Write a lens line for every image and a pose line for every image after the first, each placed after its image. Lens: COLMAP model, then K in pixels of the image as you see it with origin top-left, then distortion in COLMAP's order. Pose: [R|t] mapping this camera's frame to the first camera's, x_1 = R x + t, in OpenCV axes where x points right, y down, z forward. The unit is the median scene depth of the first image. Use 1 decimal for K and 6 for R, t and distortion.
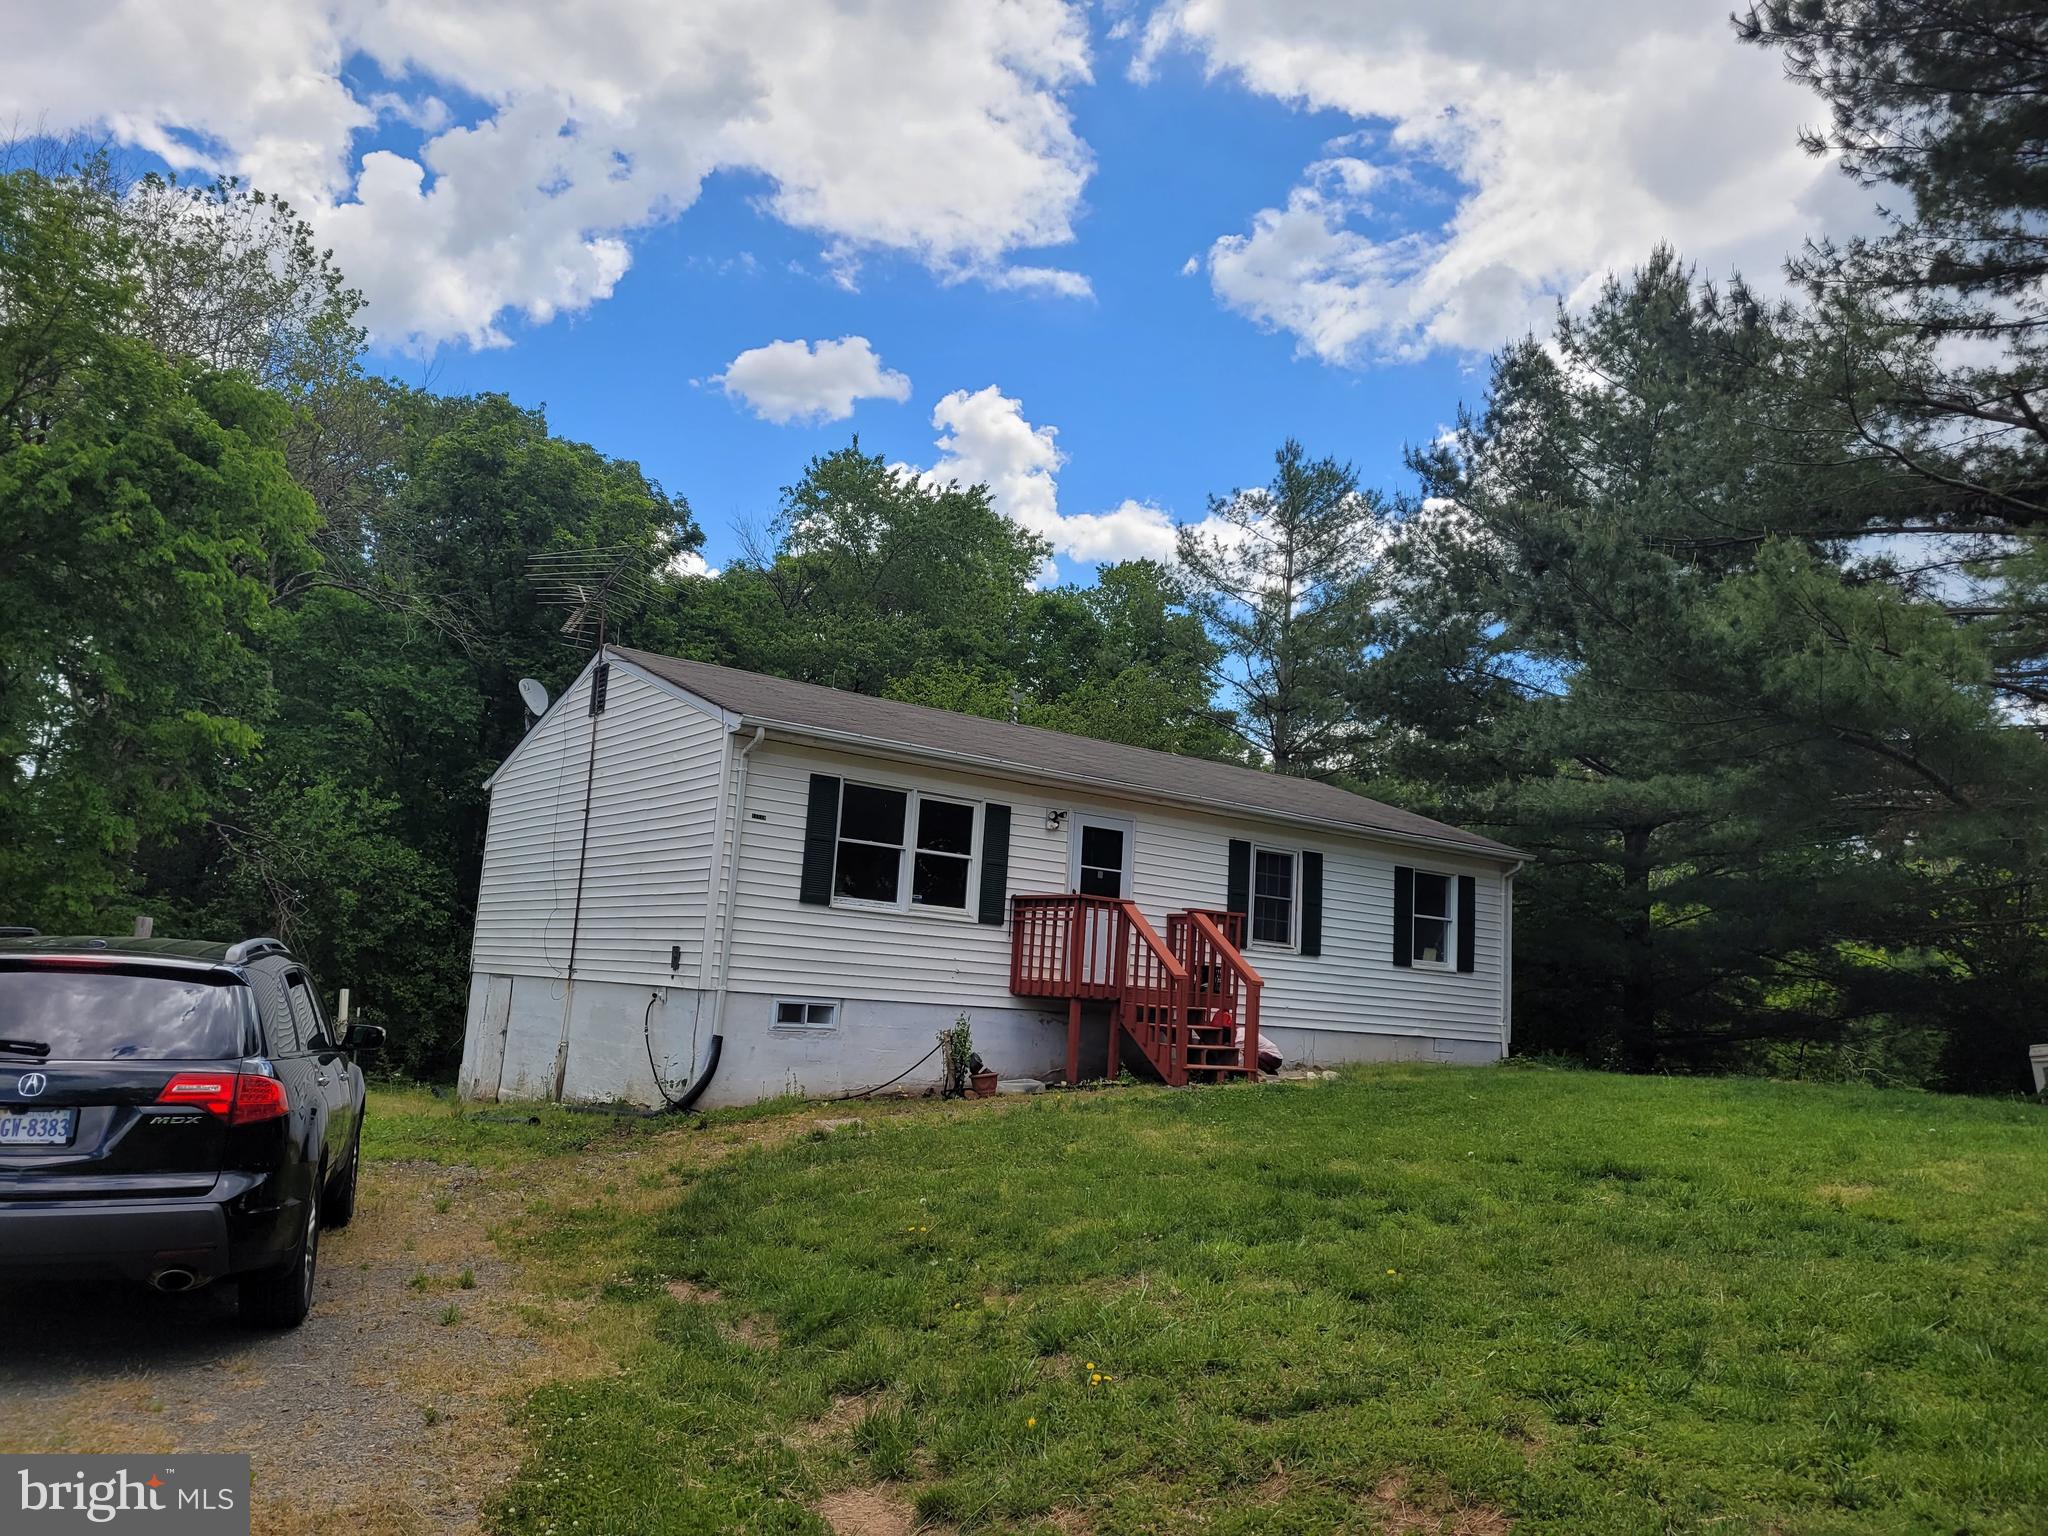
lens RADIAL K [[1532.5, 0, 1017.4], [0, 1532.5, 776.5], [0, 0, 1]] dist [0.064250, -0.057150]
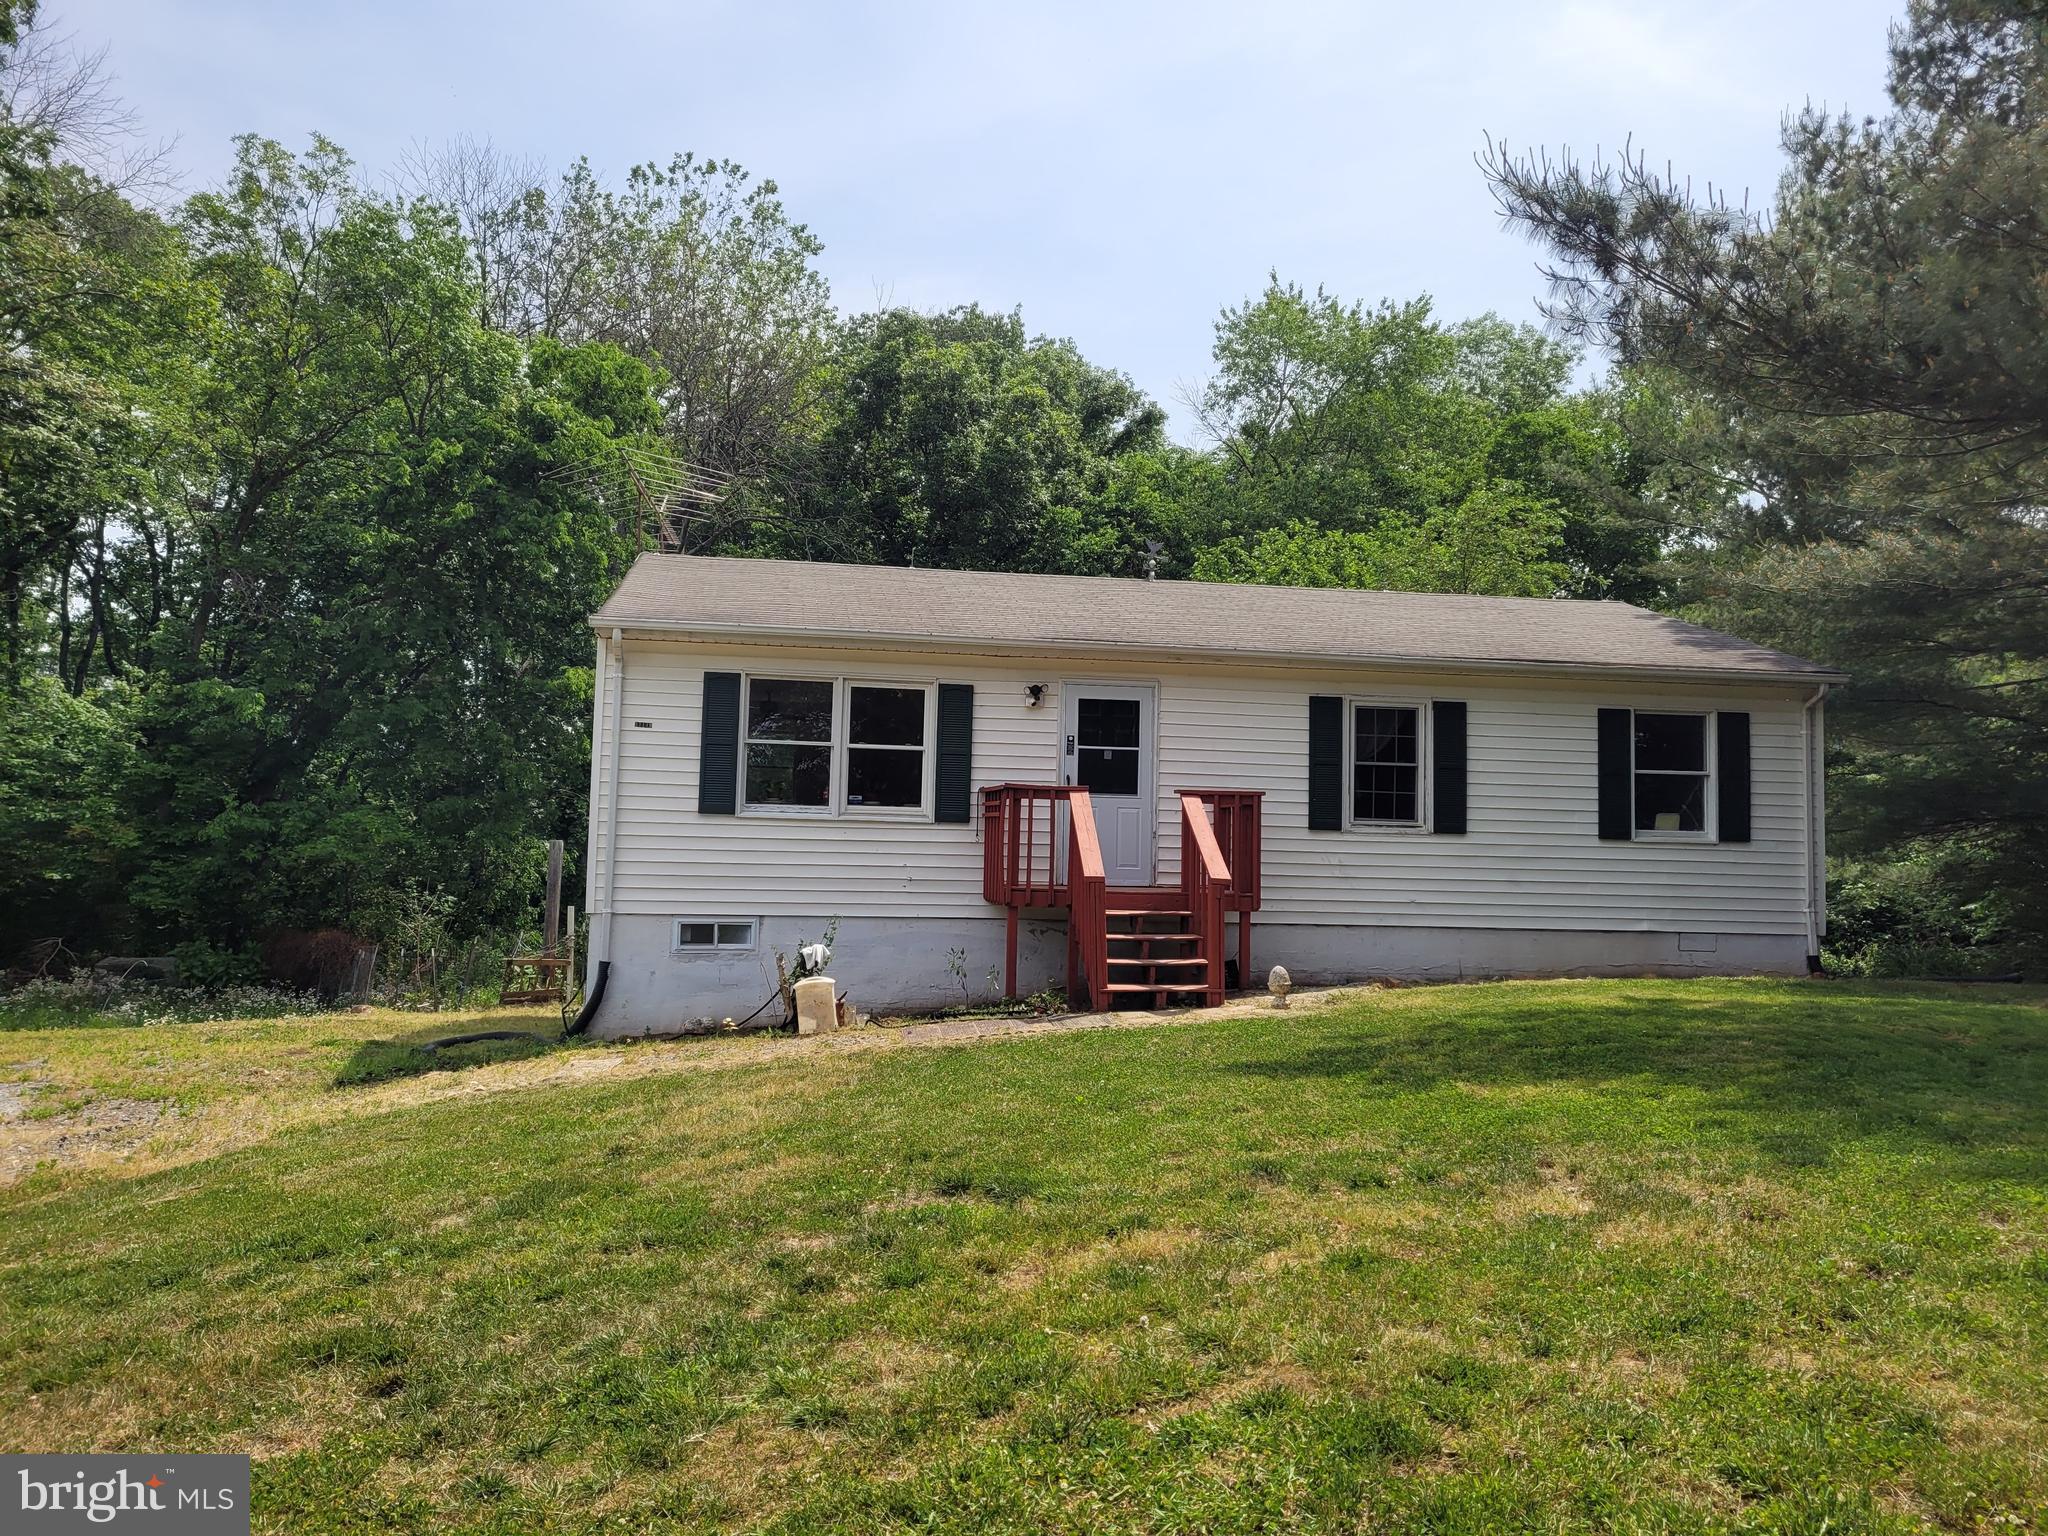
lens RADIAL K [[1532.5, 0, 1051.9], [0, 1532.5, 802.5], [0, 0, 1]] dist [0.064250, -0.057150]
pose [[0.894520, -0.059752, -0.443017, 0.407875], [0.100536, 0.992529, 0.069130, 0.029645], [0.435577, -0.106378, 0.893844, 0.244528]]
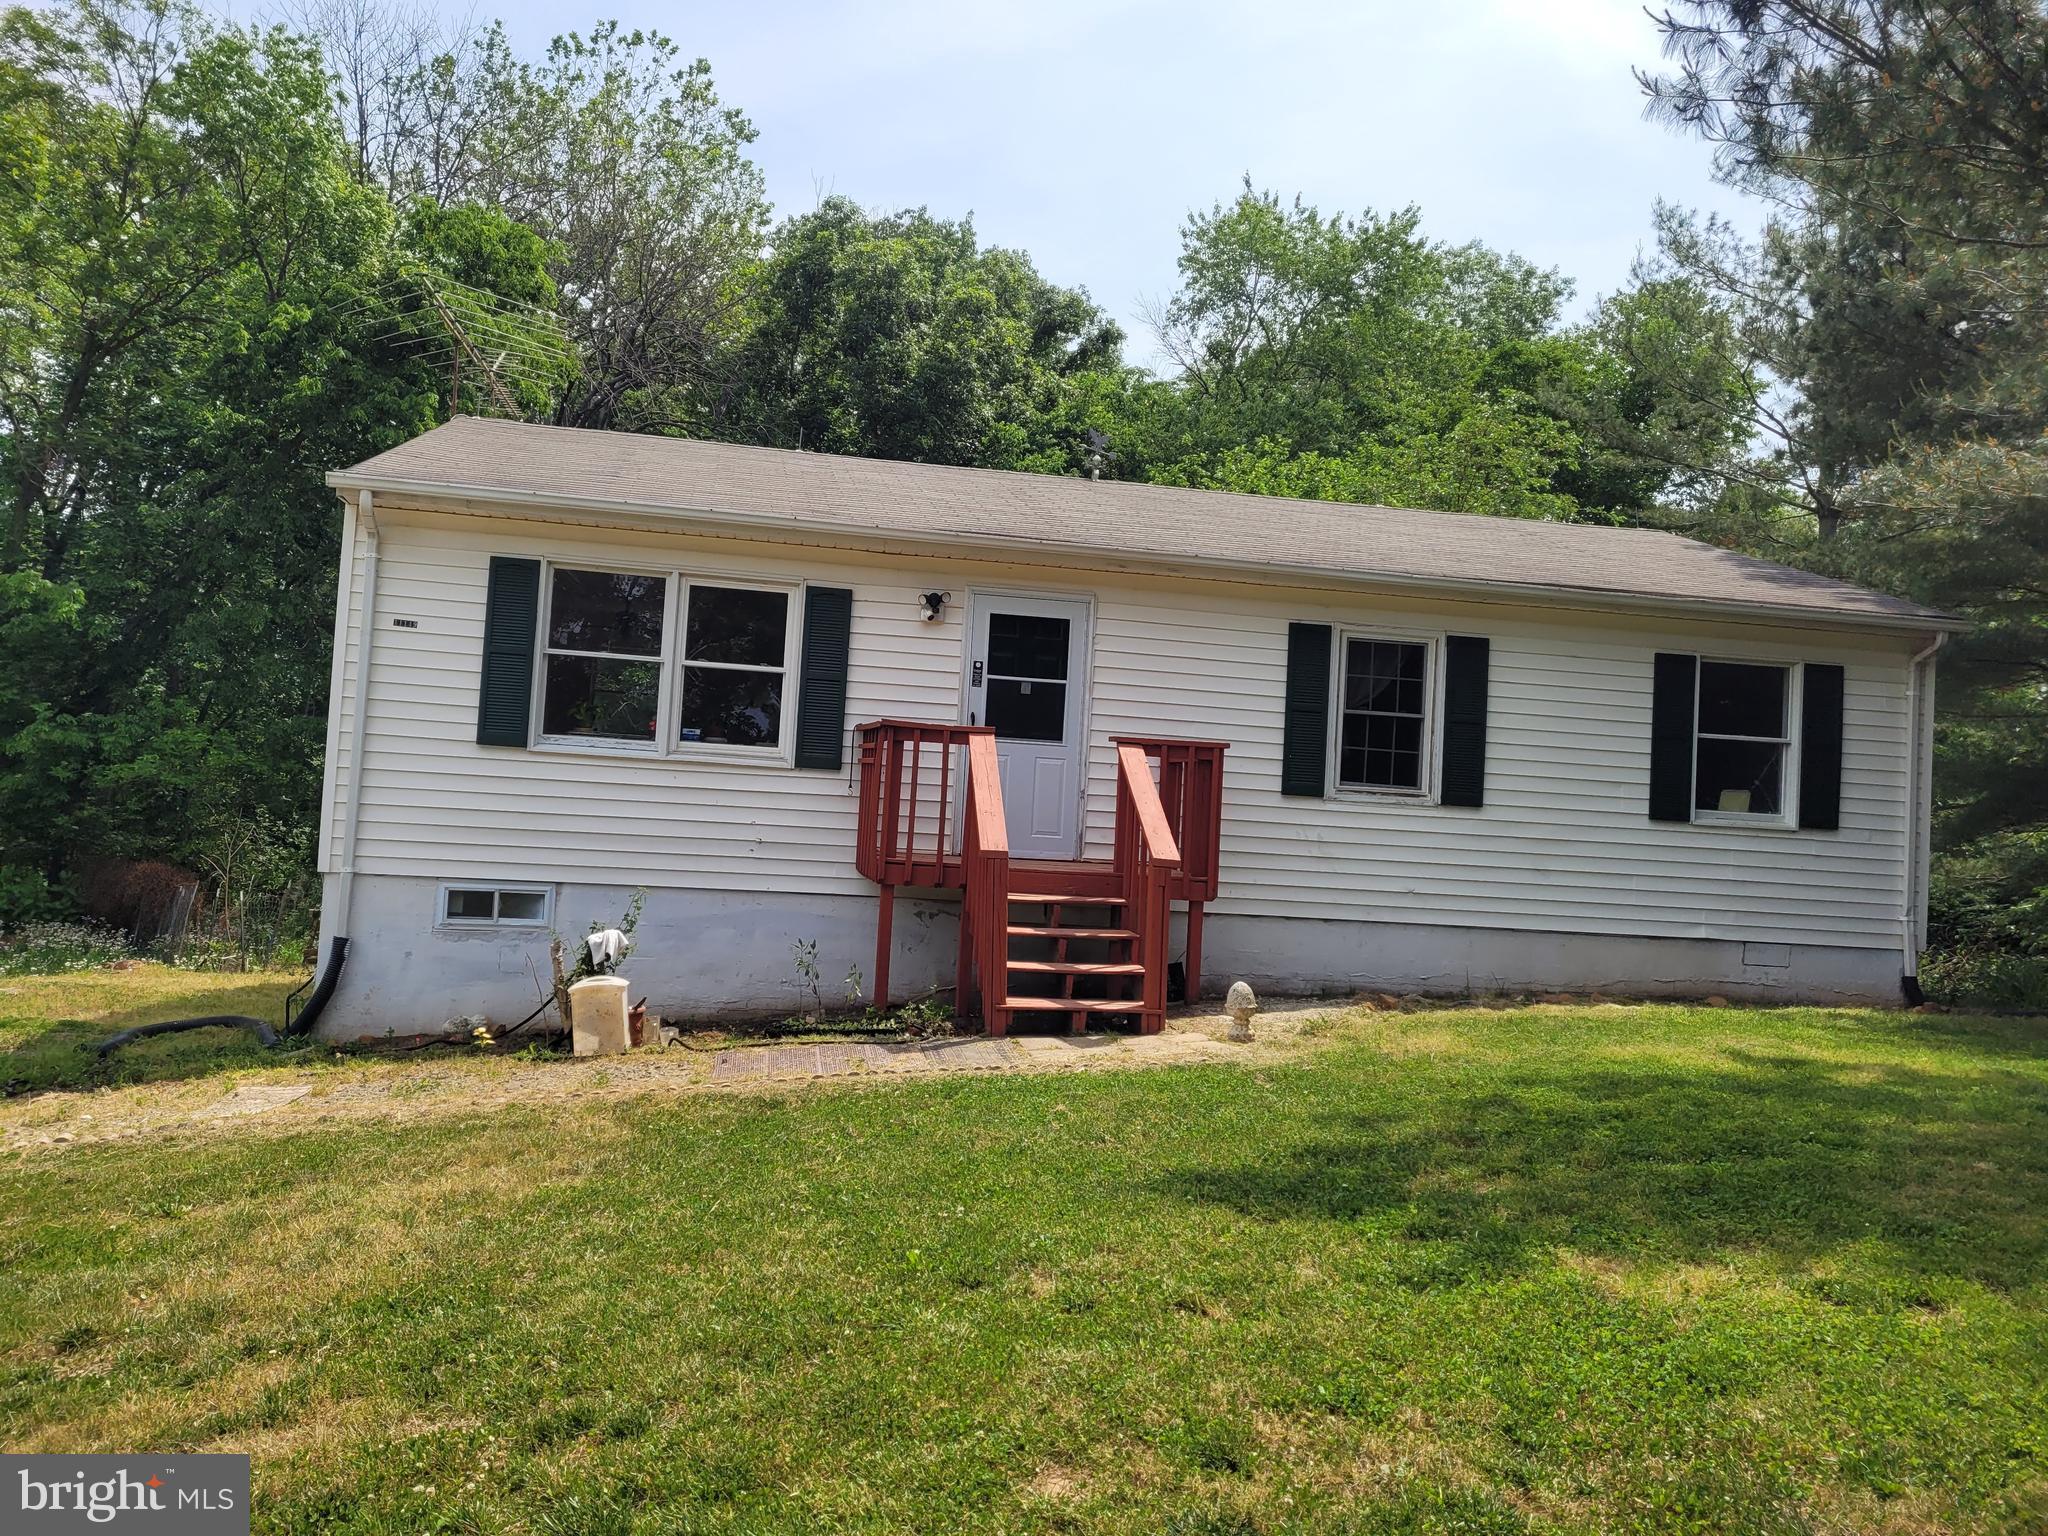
lens RADIAL K [[1532.5, 0, 1017.9], [0, 1532.5, 766.5], [0, 0, 1]] dist [0.064250, -0.057150]
pose [[0.901640, -0.021517, -0.431952, 0.338216], [0.062862, 0.994675, 0.081668, 0.045166], [0.427895, -0.100788, 0.898191, 0.431569]]
